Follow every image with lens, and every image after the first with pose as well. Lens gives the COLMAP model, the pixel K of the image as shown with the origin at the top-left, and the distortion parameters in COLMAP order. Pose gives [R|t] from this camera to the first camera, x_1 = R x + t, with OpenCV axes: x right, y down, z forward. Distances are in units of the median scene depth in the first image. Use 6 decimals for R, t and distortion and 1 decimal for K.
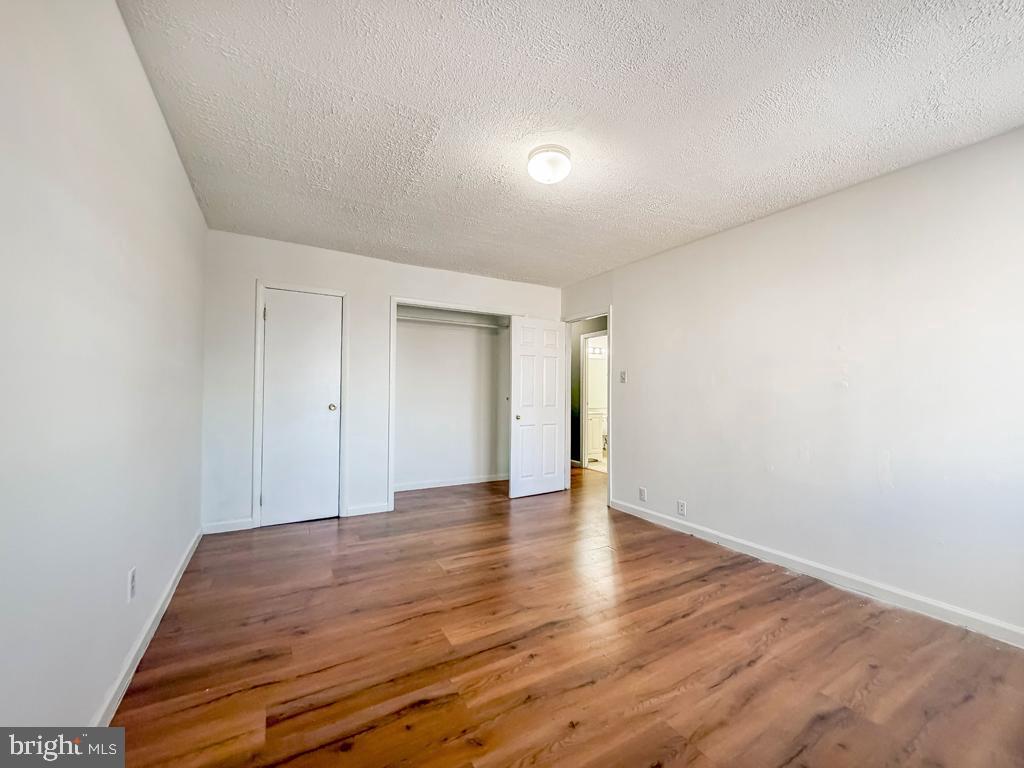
lens RADIAL K [[415.0, 0, 506.8], [0, 415.0, 382.1], [0, 0, 1]] dist [-0.001438, -0.000205]
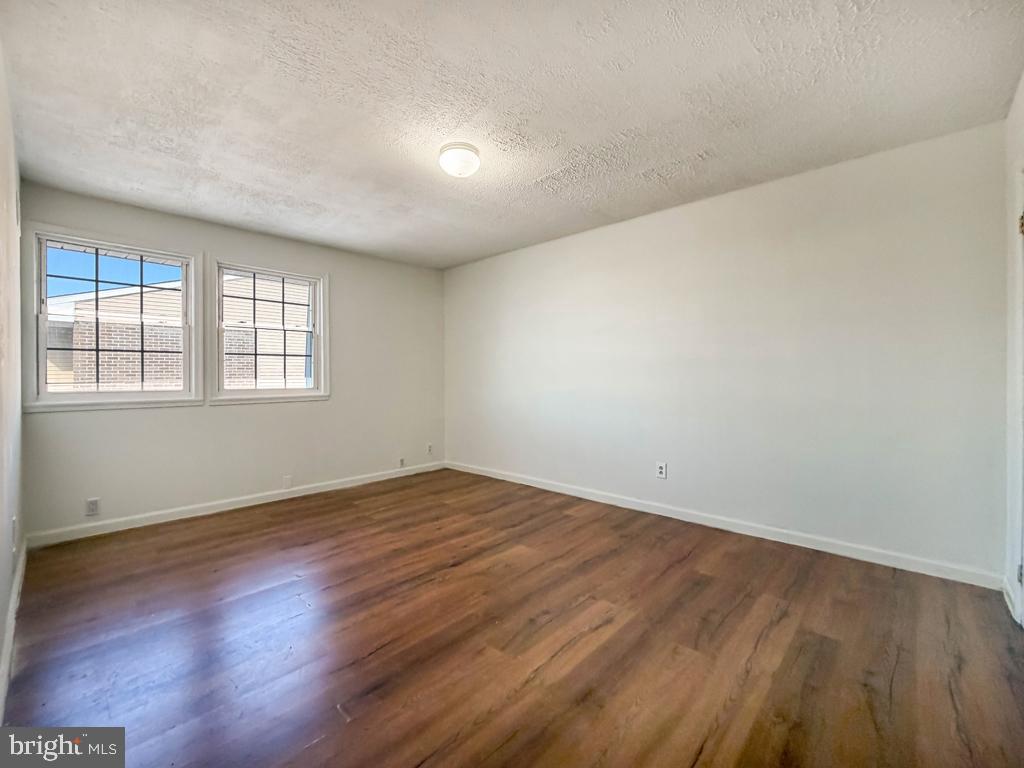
lens RADIAL K [[415.0, 0, 506.8], [0, 415.0, 382.1], [0, 0, 1]] dist [-0.001438, -0.000205]
pose [[-0.953725, -0.002338, -0.300670, 0.273593], [0.001750, 0.999910, -0.013328, 0.060298], [0.300674, -0.013238, -0.953635, 1.831031]]
